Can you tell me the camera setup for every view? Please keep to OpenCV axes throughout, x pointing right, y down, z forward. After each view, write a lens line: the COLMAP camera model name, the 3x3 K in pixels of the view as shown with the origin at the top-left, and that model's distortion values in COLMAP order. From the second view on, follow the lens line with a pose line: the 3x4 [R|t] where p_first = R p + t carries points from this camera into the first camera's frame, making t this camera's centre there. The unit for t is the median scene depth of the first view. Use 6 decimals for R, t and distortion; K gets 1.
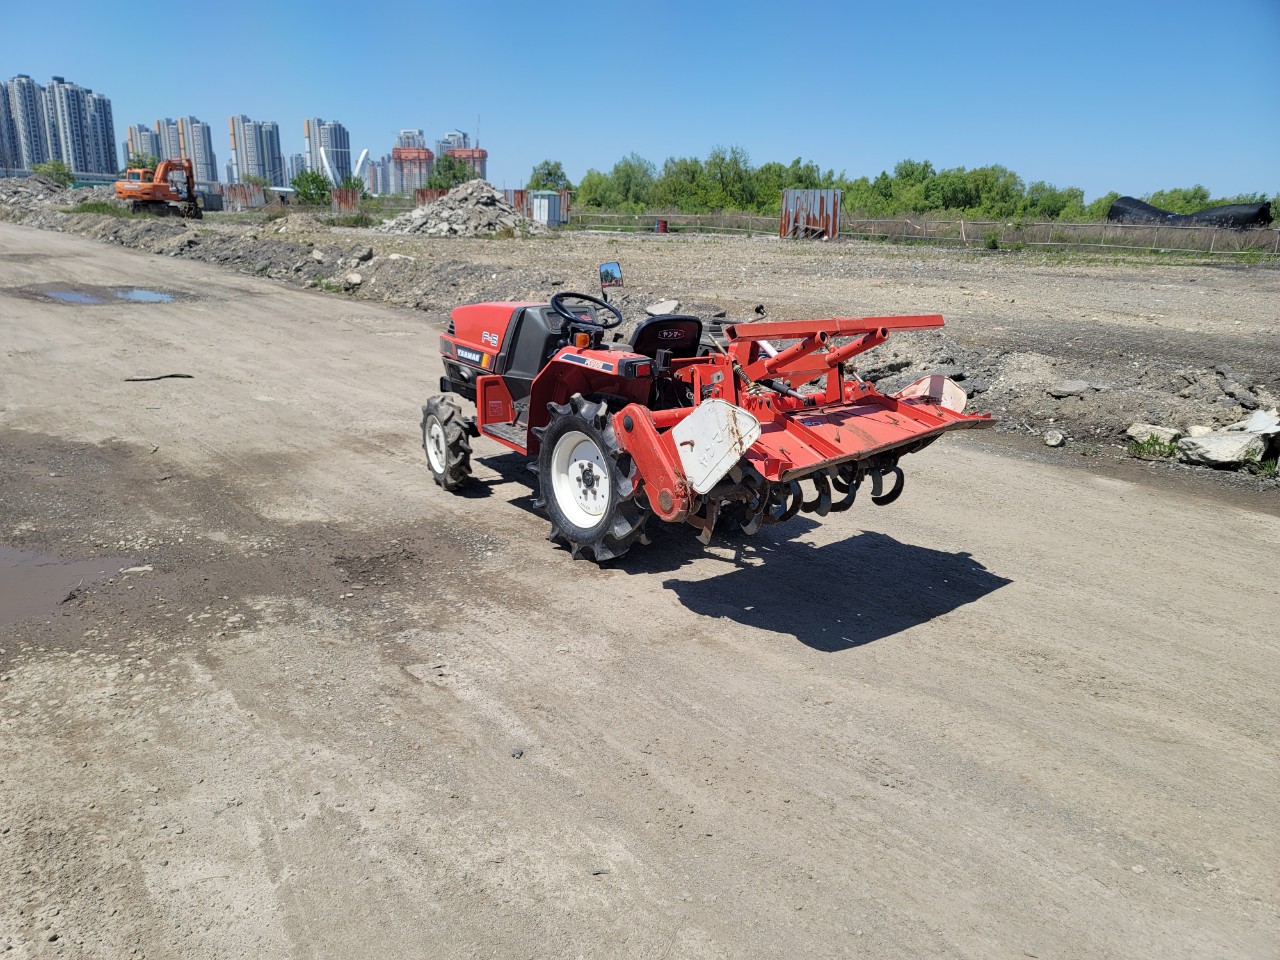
lens RADIAL K [[1001.7, 0, 640.0], [0, 1001.7, 480.0], [0, 0, 1]] dist [0.065025, -0.001936]
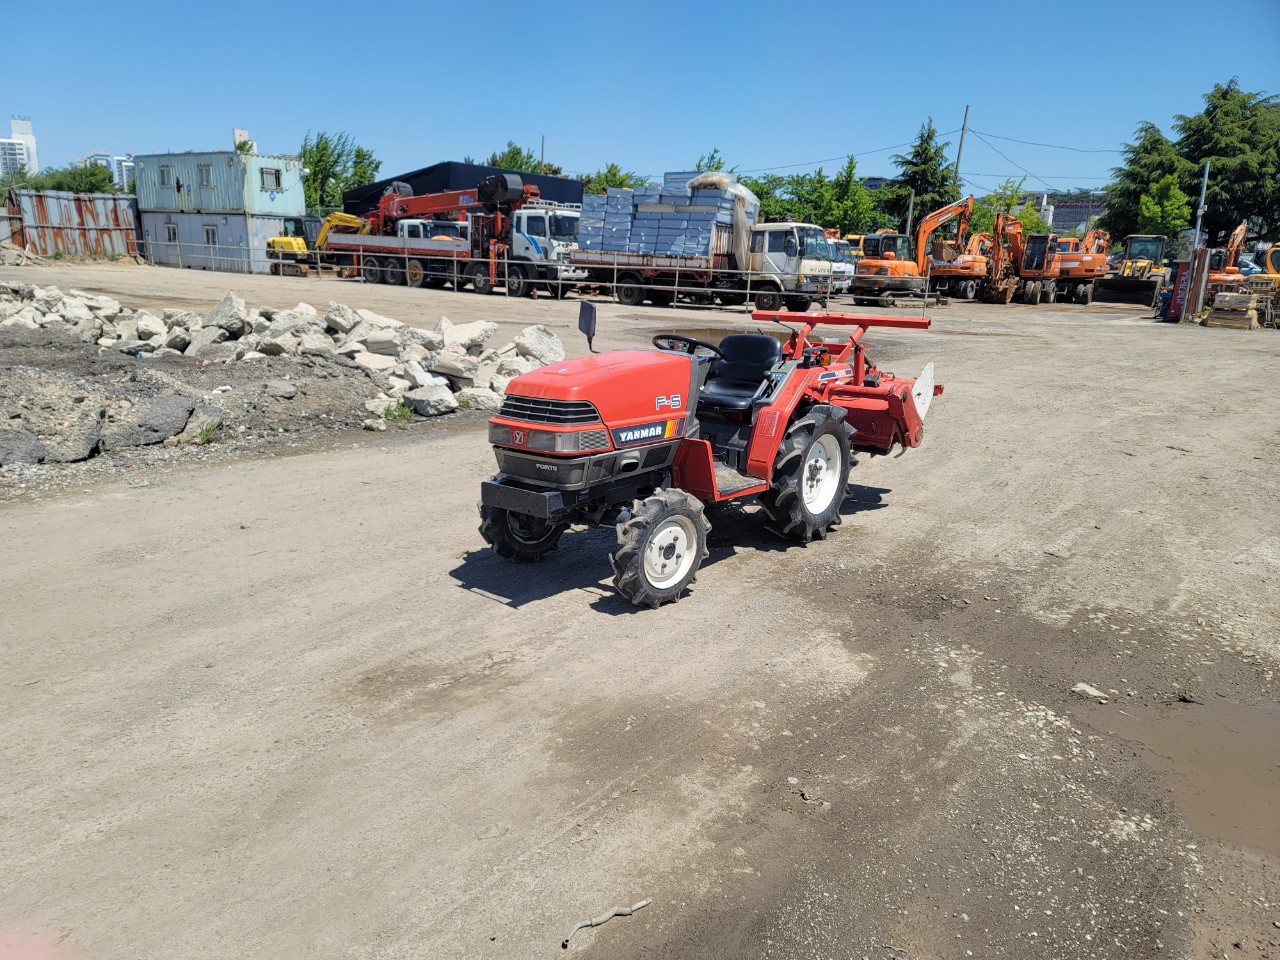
lens RADIAL K [[897.7, 0, 689.5], [0, 897.7, 479.3], [0, 0, 1]] dist [0.105136, -0.096446]
pose [[-0.266234, -0.265360, 0.926663, -1.115254], [0.206398, 0.923368, 0.323715, -0.412807], [-0.941552, 0.277445, -0.191062, 1.476772]]
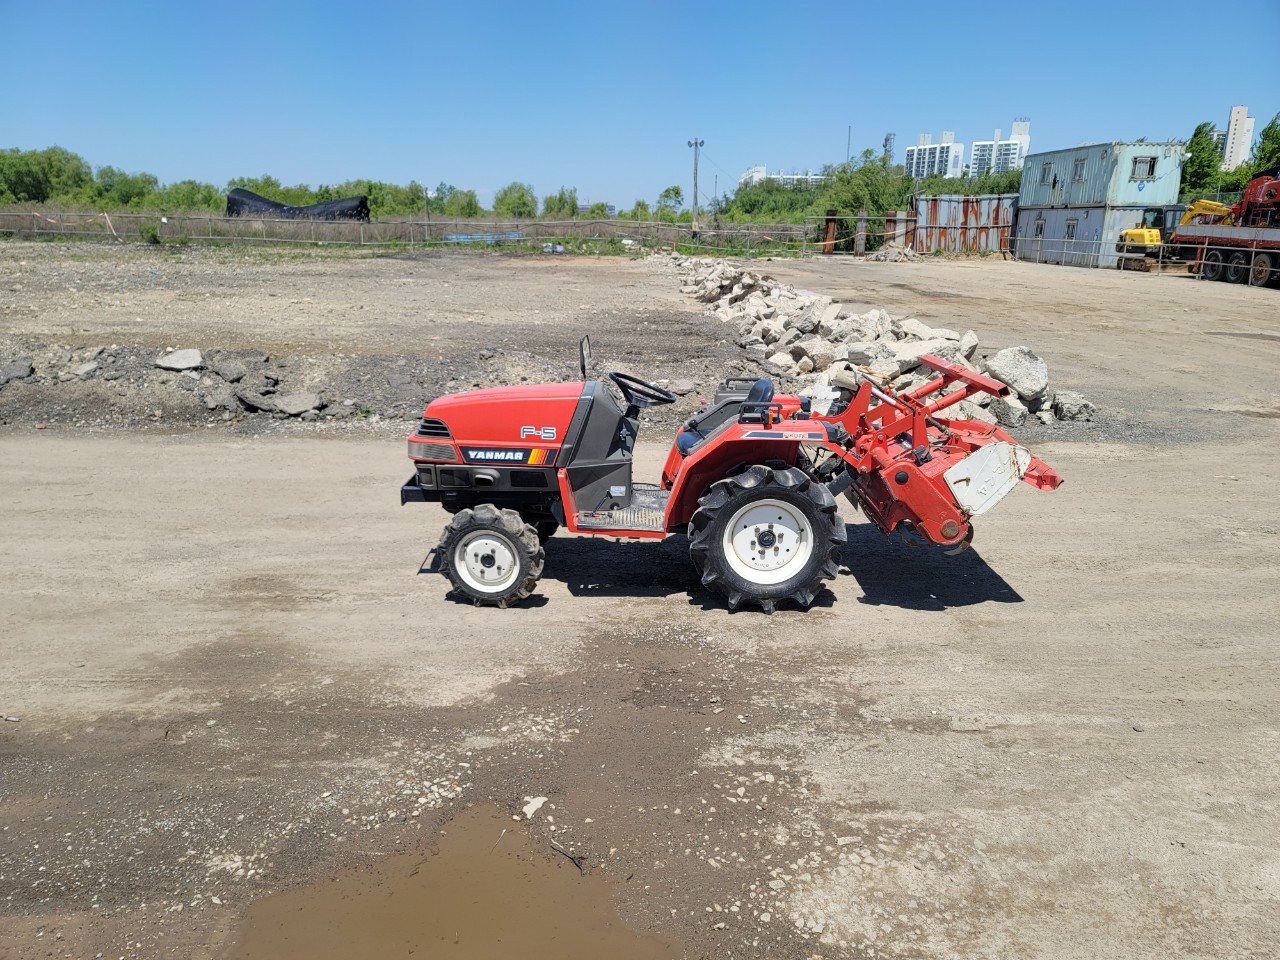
lens RADIAL K [[956.9, 0, 704.7], [0, 956.9, 485.1], [0, 0, 1]] dist [0.096066, -0.079455]
pose [[0.590429, -0.232177, 0.772973, -0.971384], [0.206409, 0.969317, 0.133489, -0.232567], [-0.780250, 0.080733, 0.620236, 0.434683]]
